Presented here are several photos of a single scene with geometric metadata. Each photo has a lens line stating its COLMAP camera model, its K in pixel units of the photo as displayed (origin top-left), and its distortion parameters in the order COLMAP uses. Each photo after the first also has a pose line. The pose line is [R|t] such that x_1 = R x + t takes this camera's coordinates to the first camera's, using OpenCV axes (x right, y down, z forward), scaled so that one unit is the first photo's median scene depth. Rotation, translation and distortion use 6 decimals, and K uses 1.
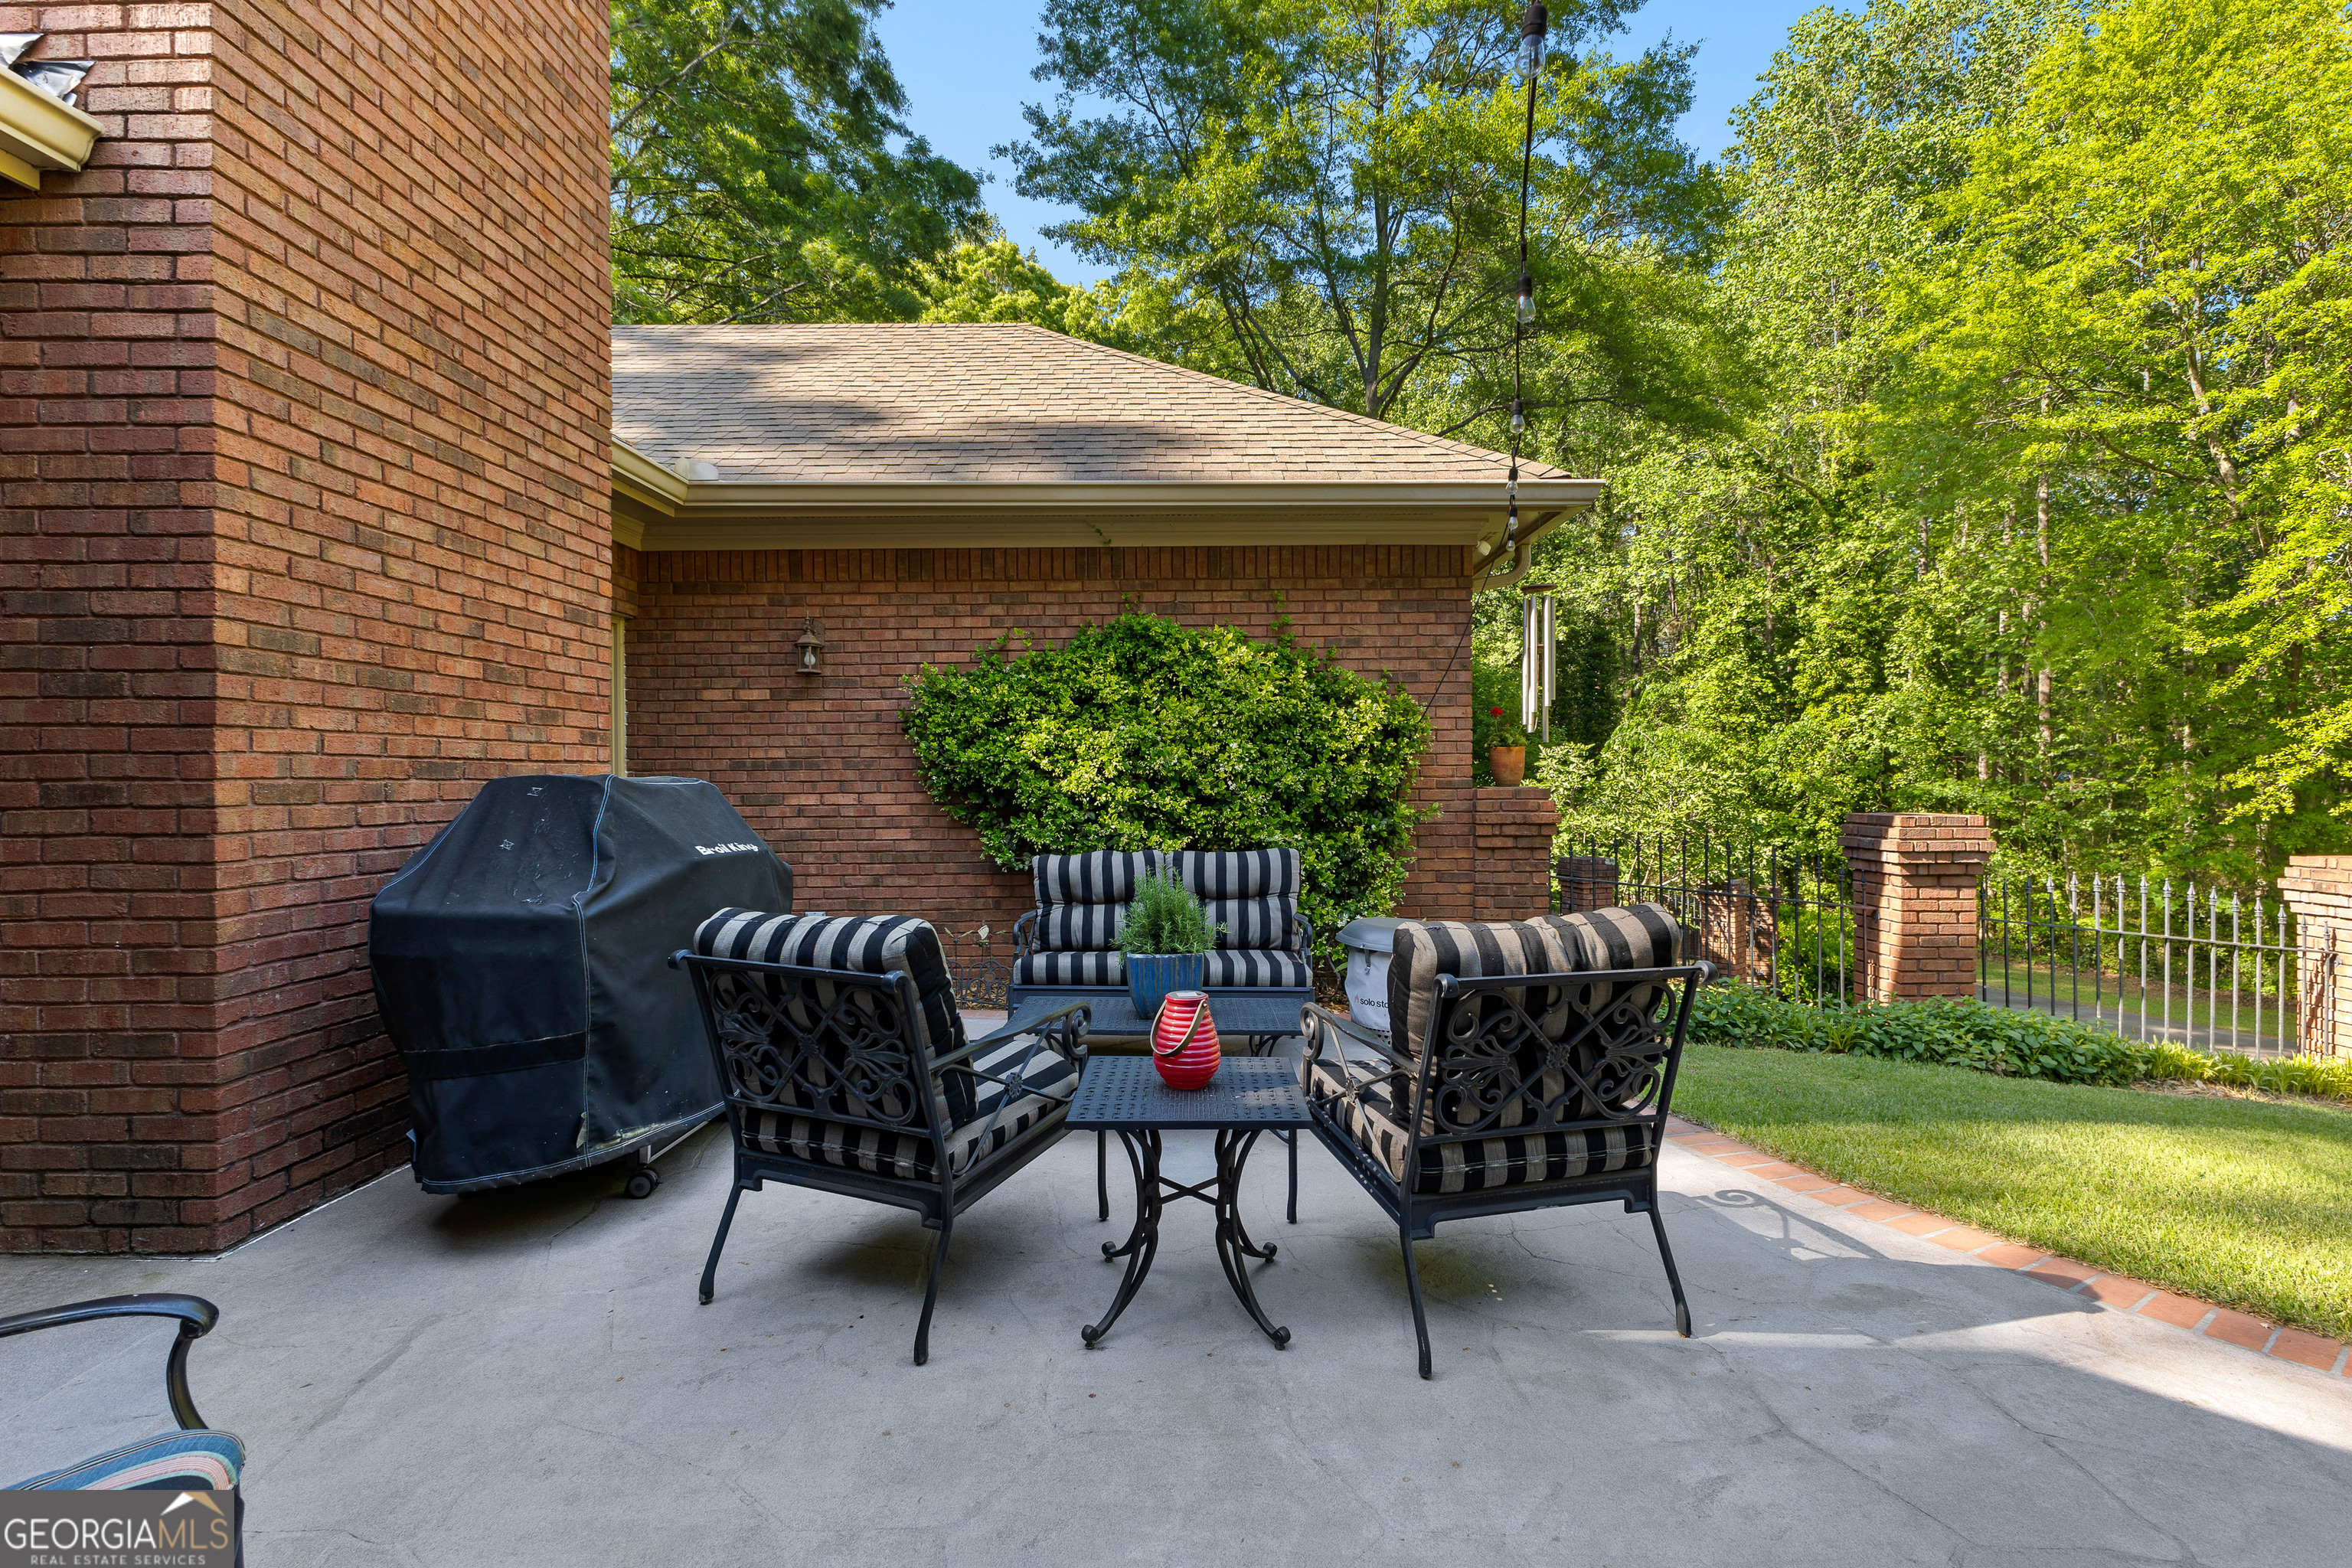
lens RADIAL K [[1022.2, 0, 1167.2], [0, 1022.2, 772.4], [0, 0, 1]] dist [-0.000092, 0.000427]
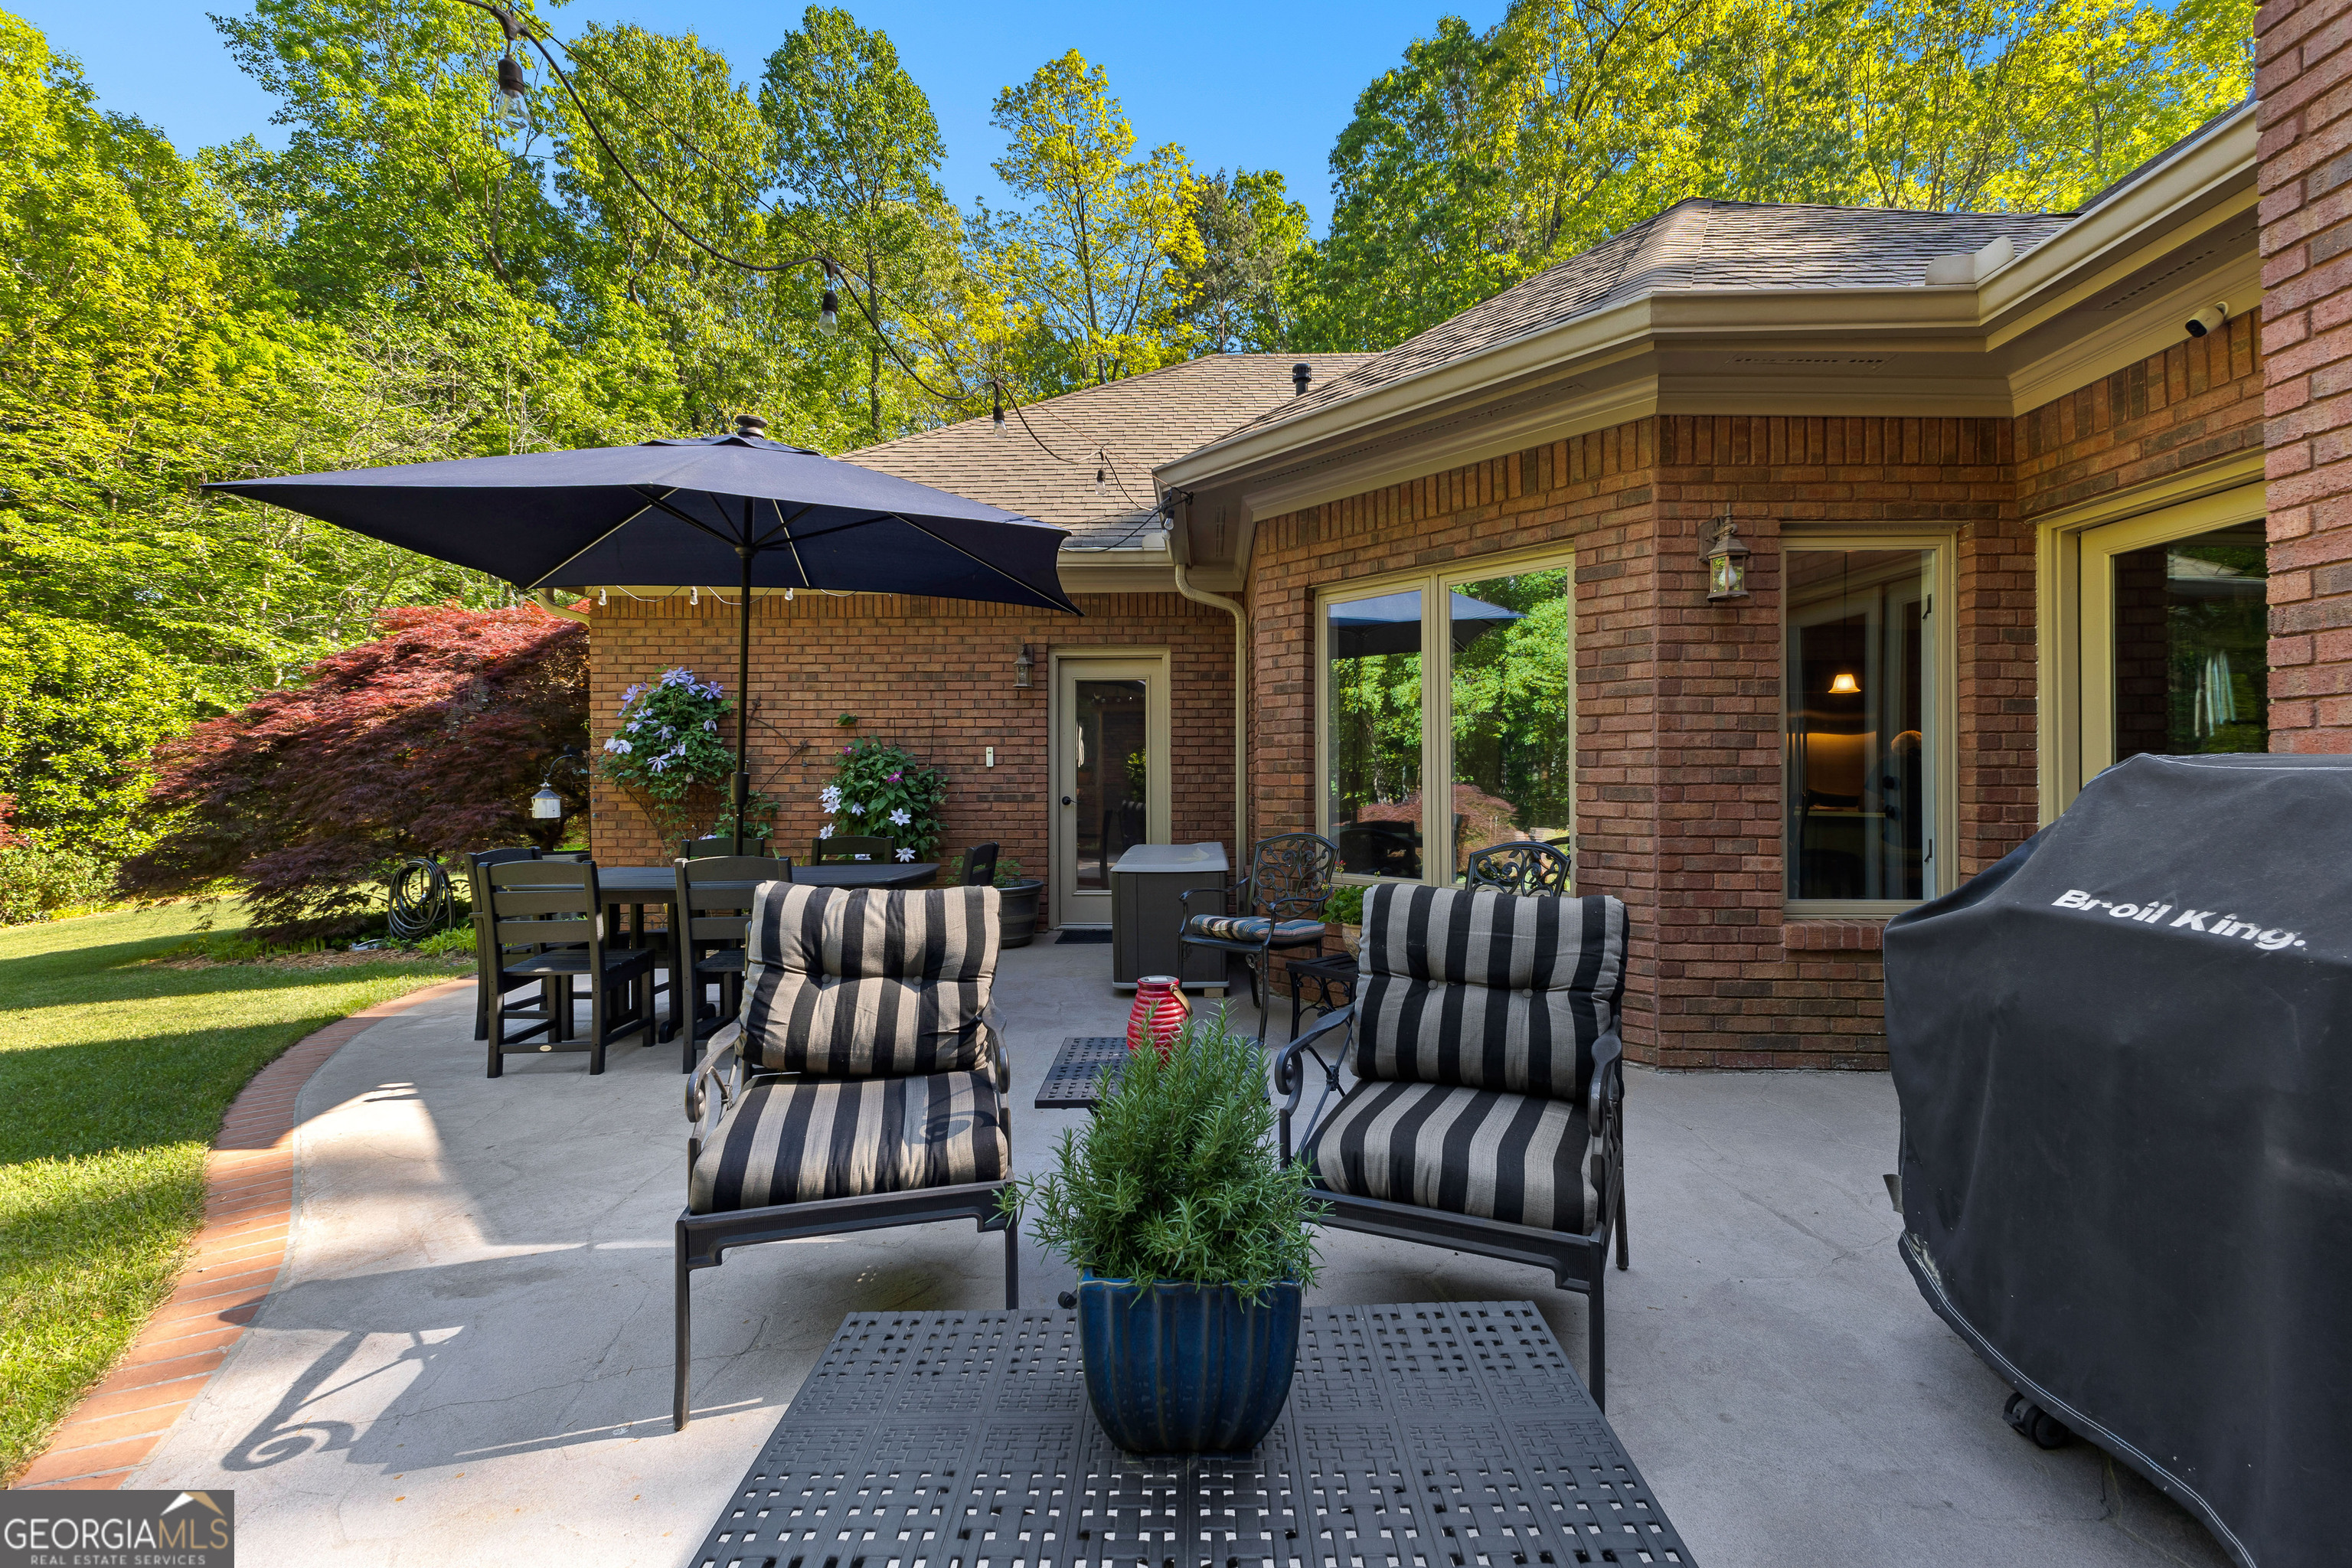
lens RADIAL K [[1030.3, 0, 1182.6], [0, 1030.3, 775.0], [0, 0, 1]] dist [0.015341, -0.007077]
pose [[-0.999957, 0.009278, 0.000324, -0.001492], [0.009277, 0.999953, -0.002652, 0.011846], [-0.000349, -0.002649, -0.999996, 1.842614]]
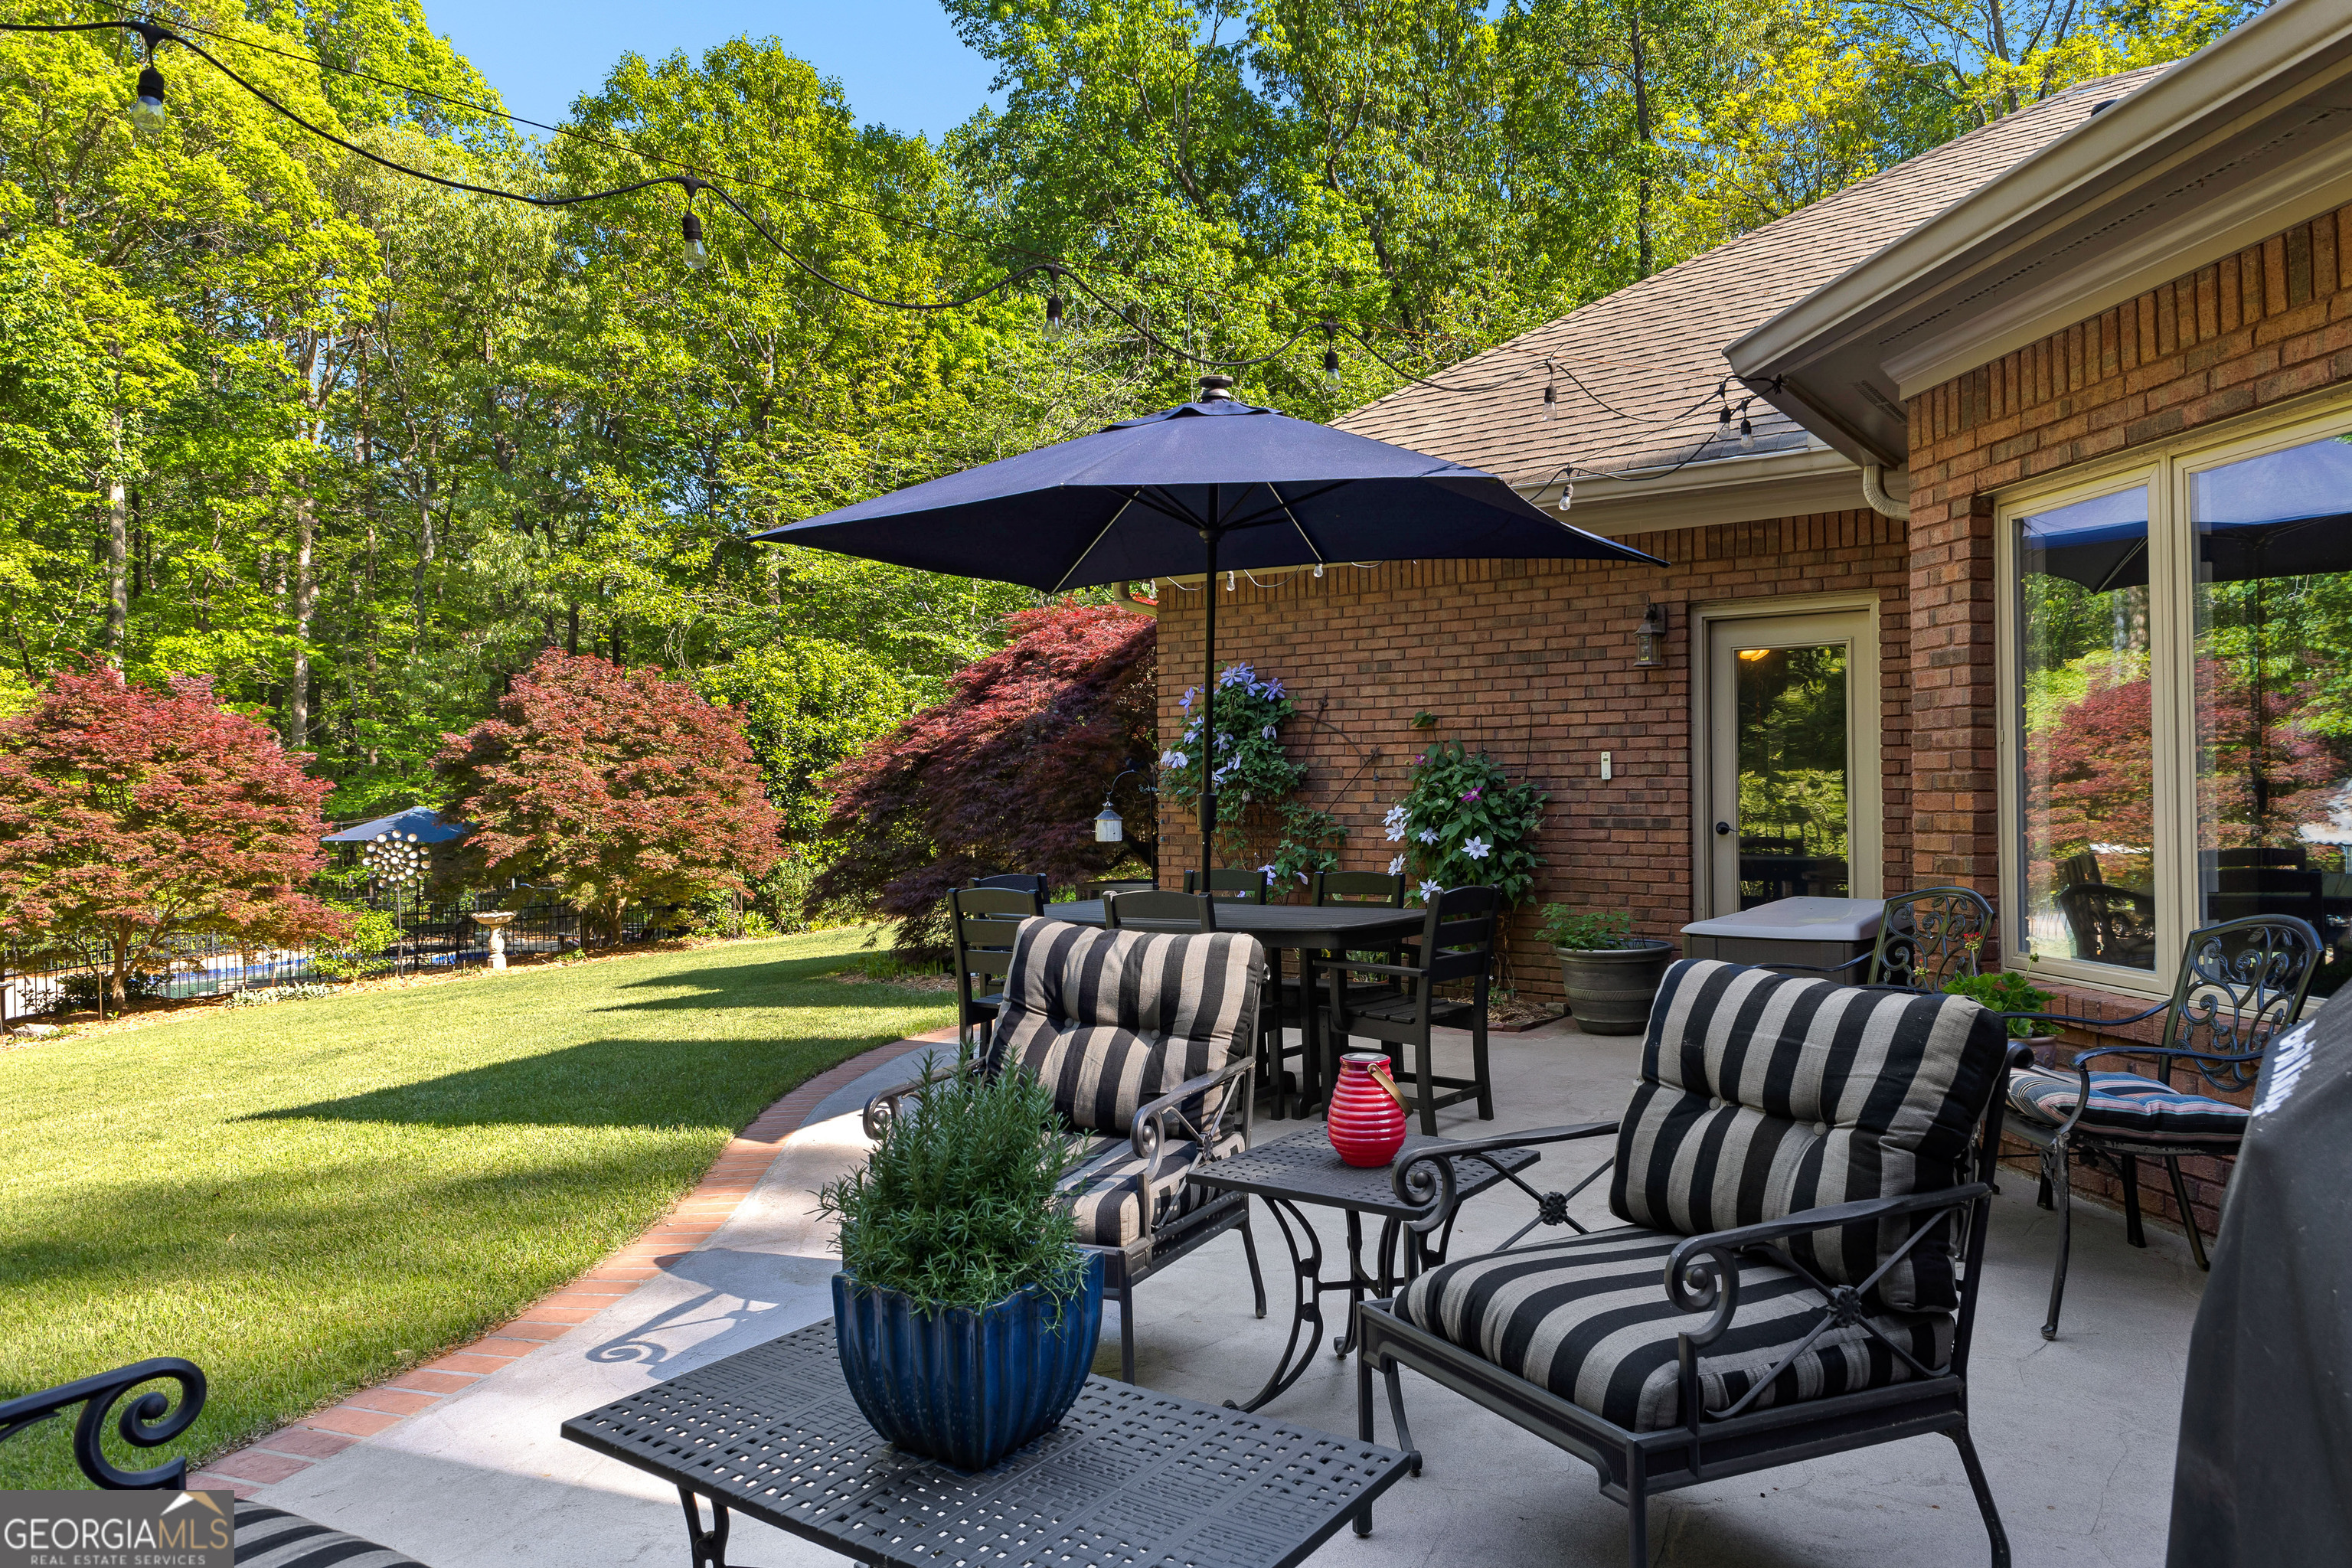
lens RADIAL K [[1515.9, 0, 1183.1], [0, 1515.9, 772.0], [0, 0, 1]] dist [0.006186, 0.004134]
pose [[-0.811040, 0.021079, 0.584611, -0.534762], [0.014323, 0.999767, -0.016178, -0.001006], [-0.584816, -0.004747, -0.811152, 1.900694]]
